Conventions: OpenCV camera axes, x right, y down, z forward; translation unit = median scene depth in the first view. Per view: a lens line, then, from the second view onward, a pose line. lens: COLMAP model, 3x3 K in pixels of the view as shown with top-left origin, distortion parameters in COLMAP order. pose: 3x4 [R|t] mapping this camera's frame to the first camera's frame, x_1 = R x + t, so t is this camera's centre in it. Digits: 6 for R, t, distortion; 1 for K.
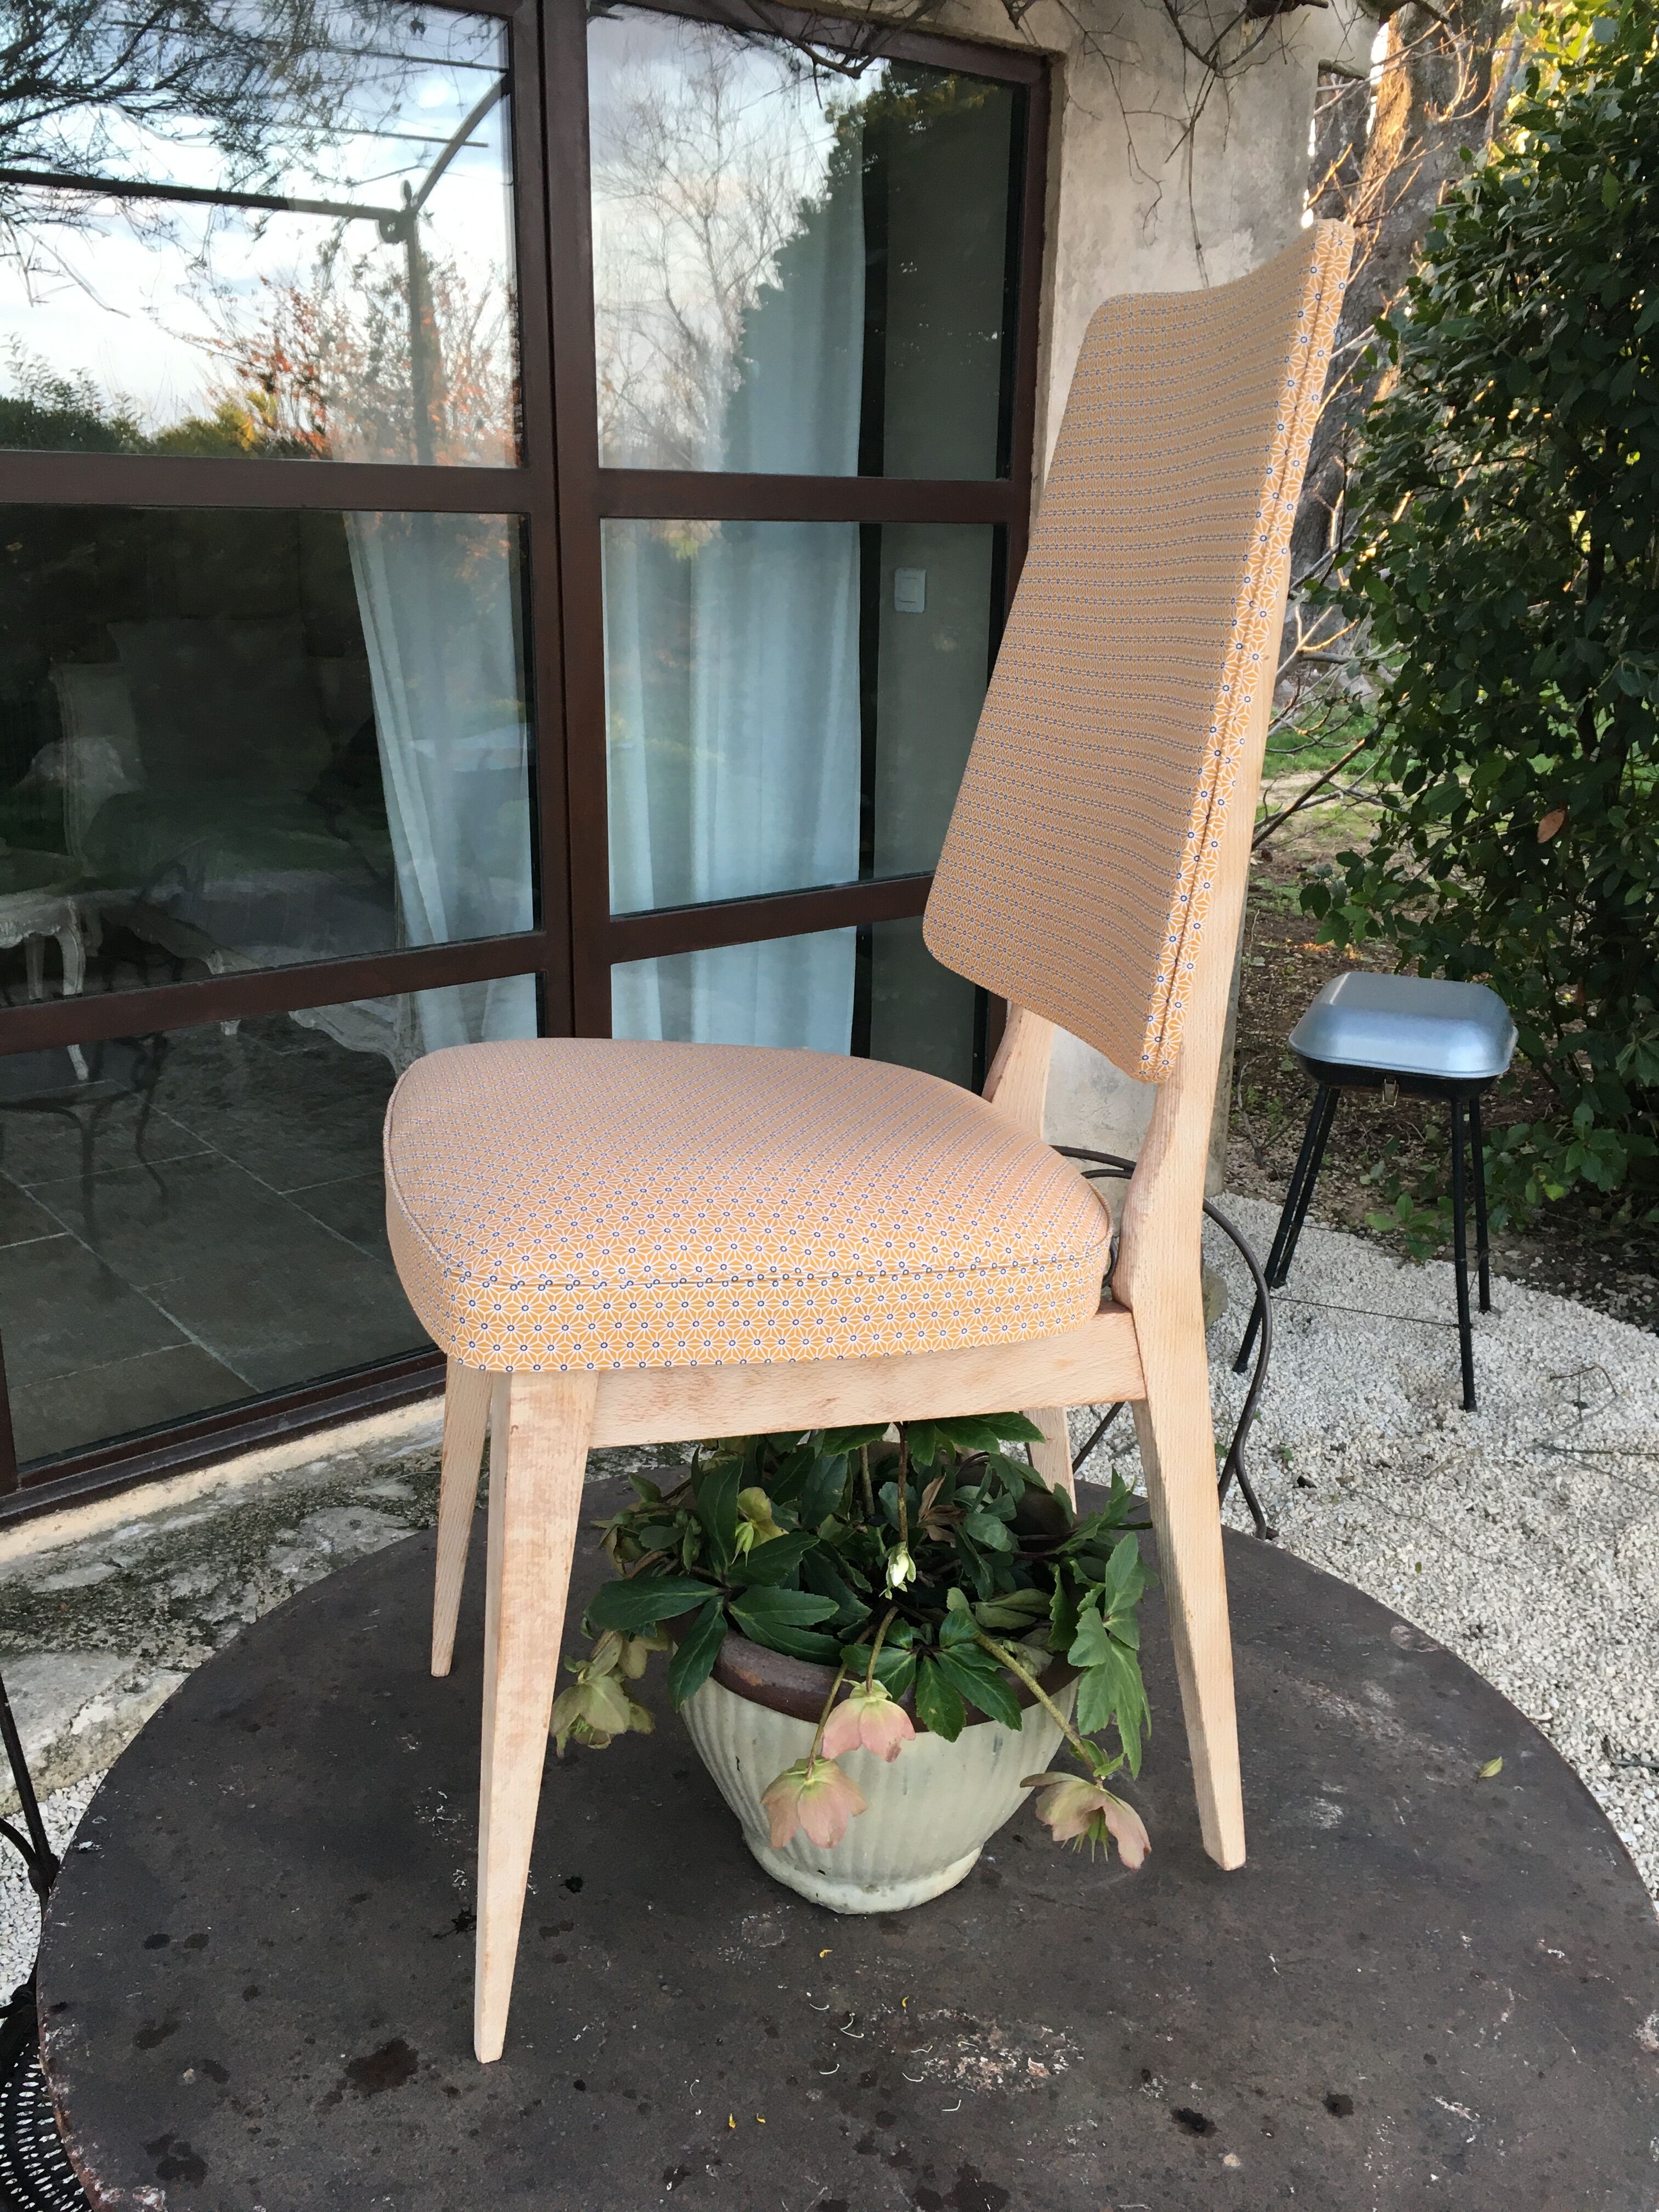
lens RADIAL K [[1833.3, 0, 819.5], [0, 1833.3, 1074.6], [0, 0, 1]] dist [0.083391, -0.105884]
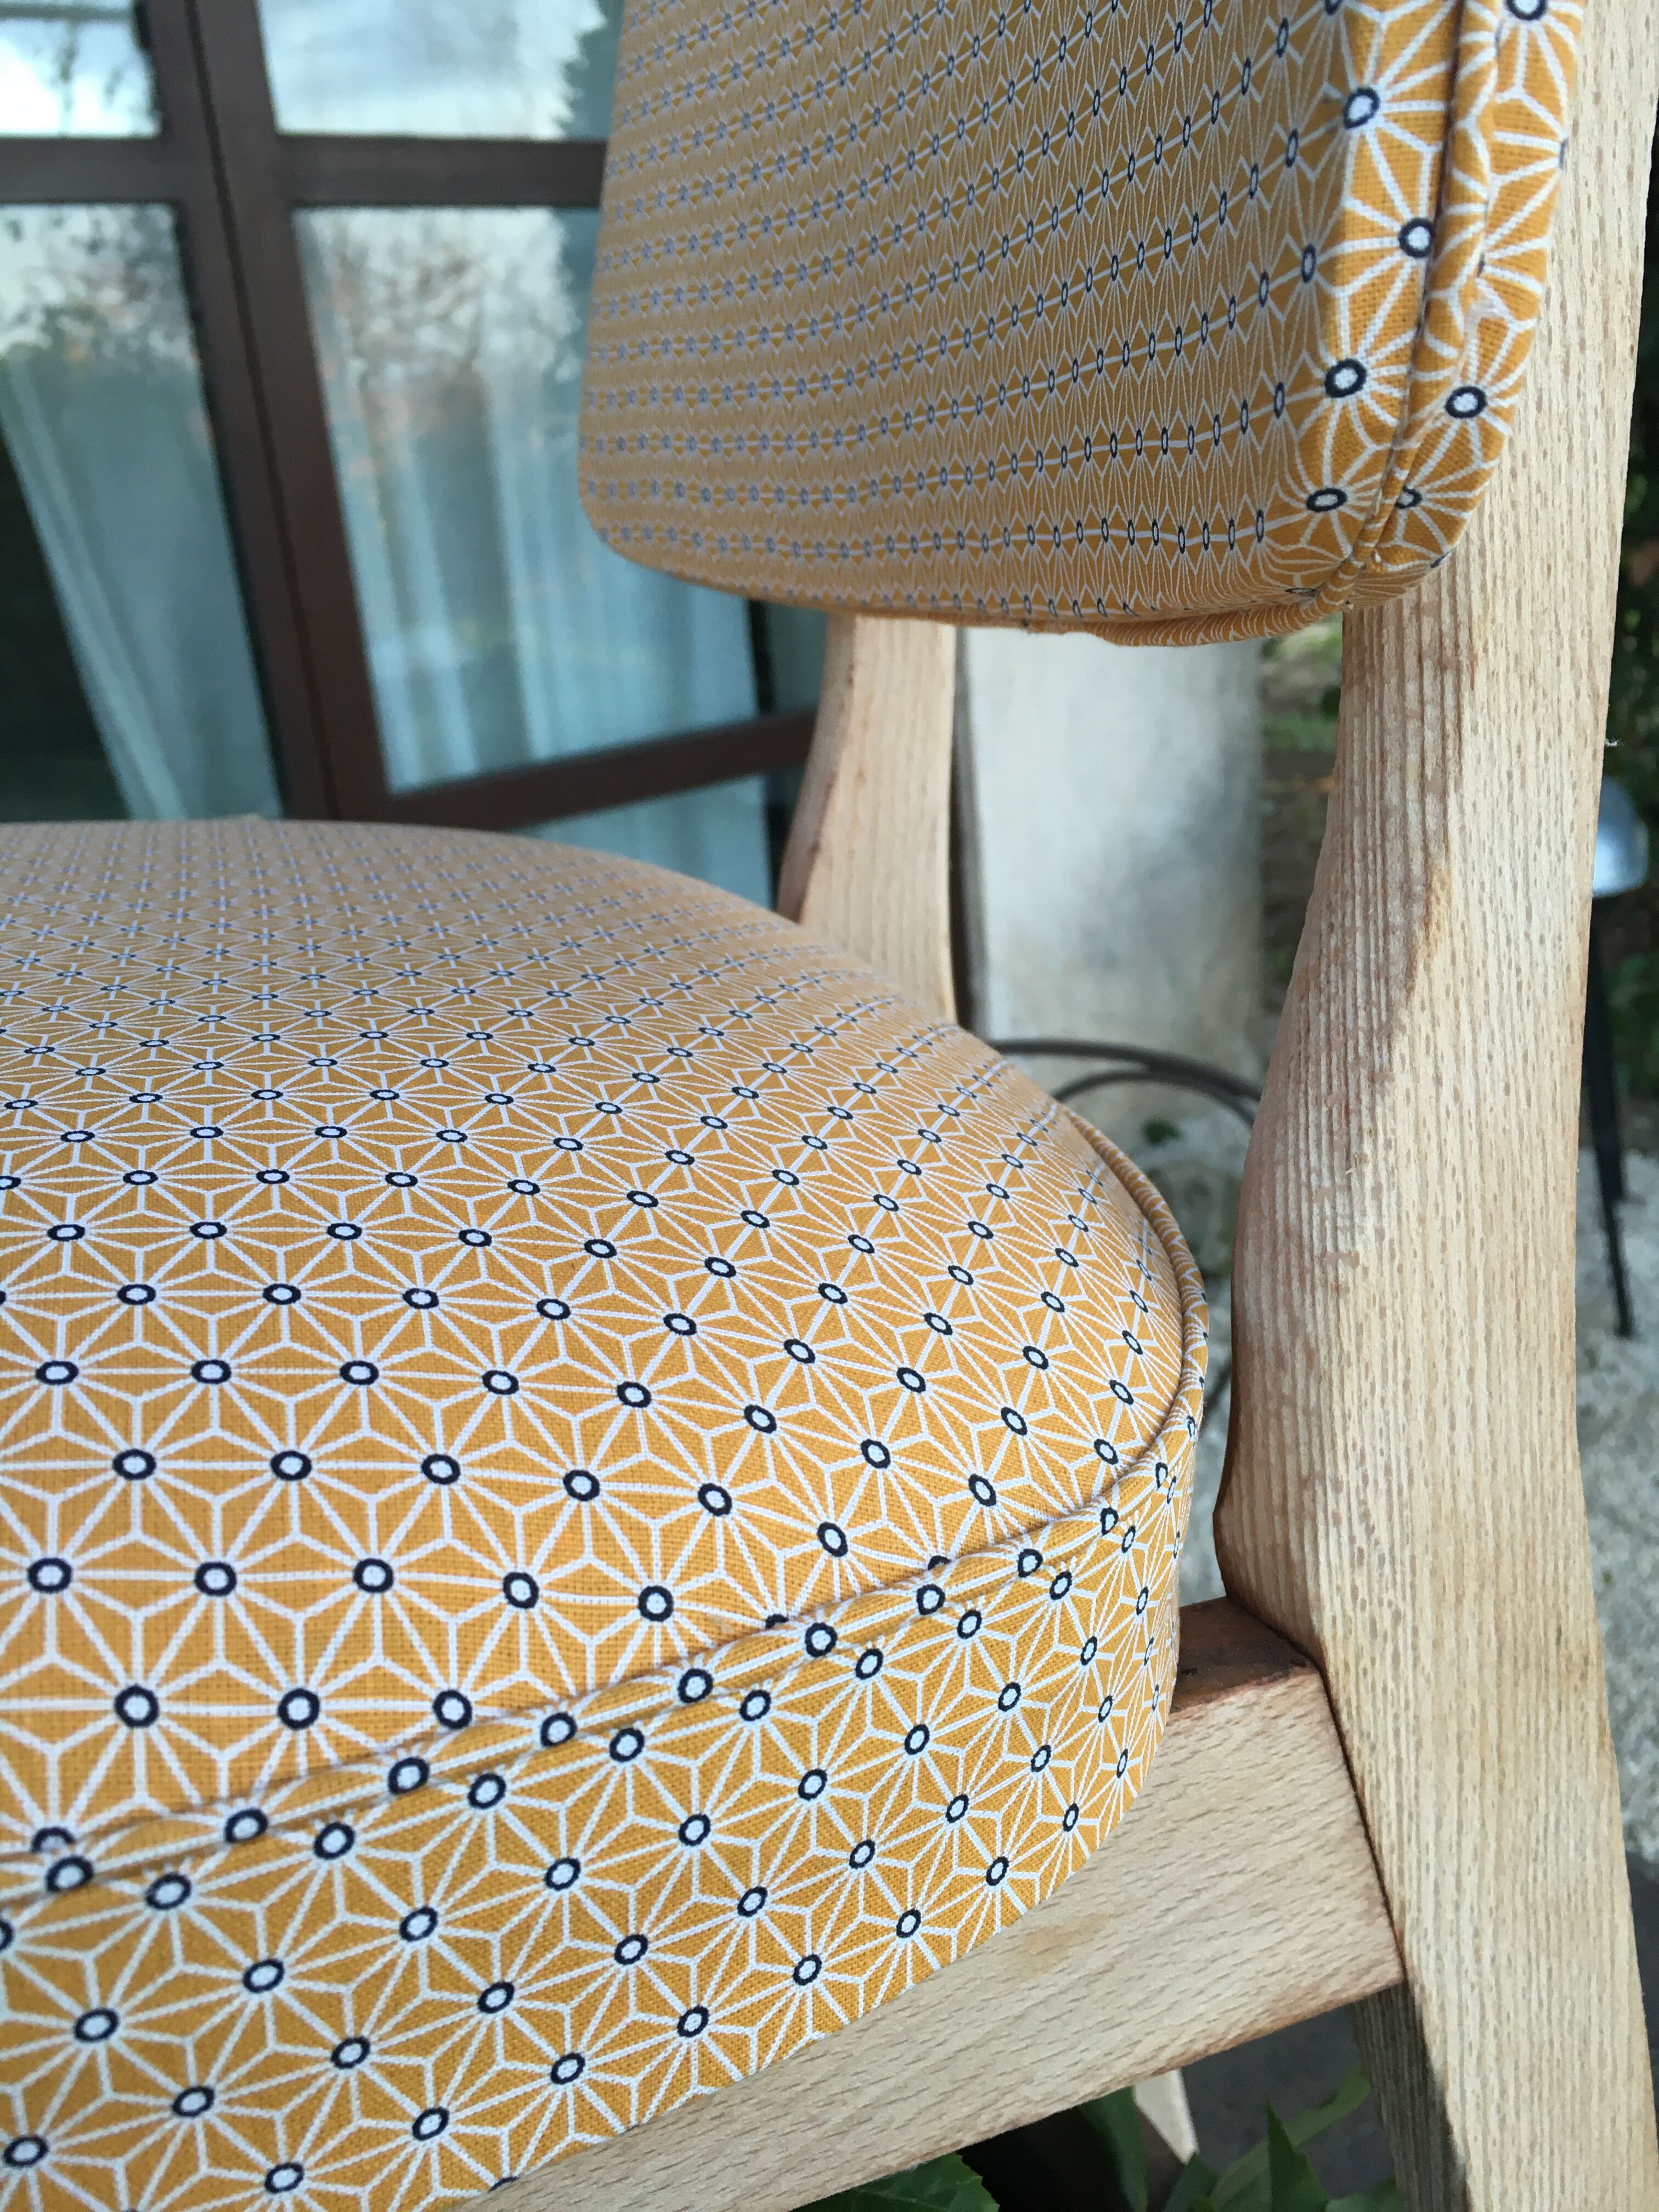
lens RADIAL K [[1833.3, 0, 819.5], [0, 1833.3, 1074.6], [0, 0, 1]] dist [0.083391, -0.105884]
pose [[0.994484, -0.104853, -0.002686, 0.090290], [0.104879, 0.993764, 0.037871, 0.030179], [-0.001302, -0.037944, 0.999279, 0.604174]]
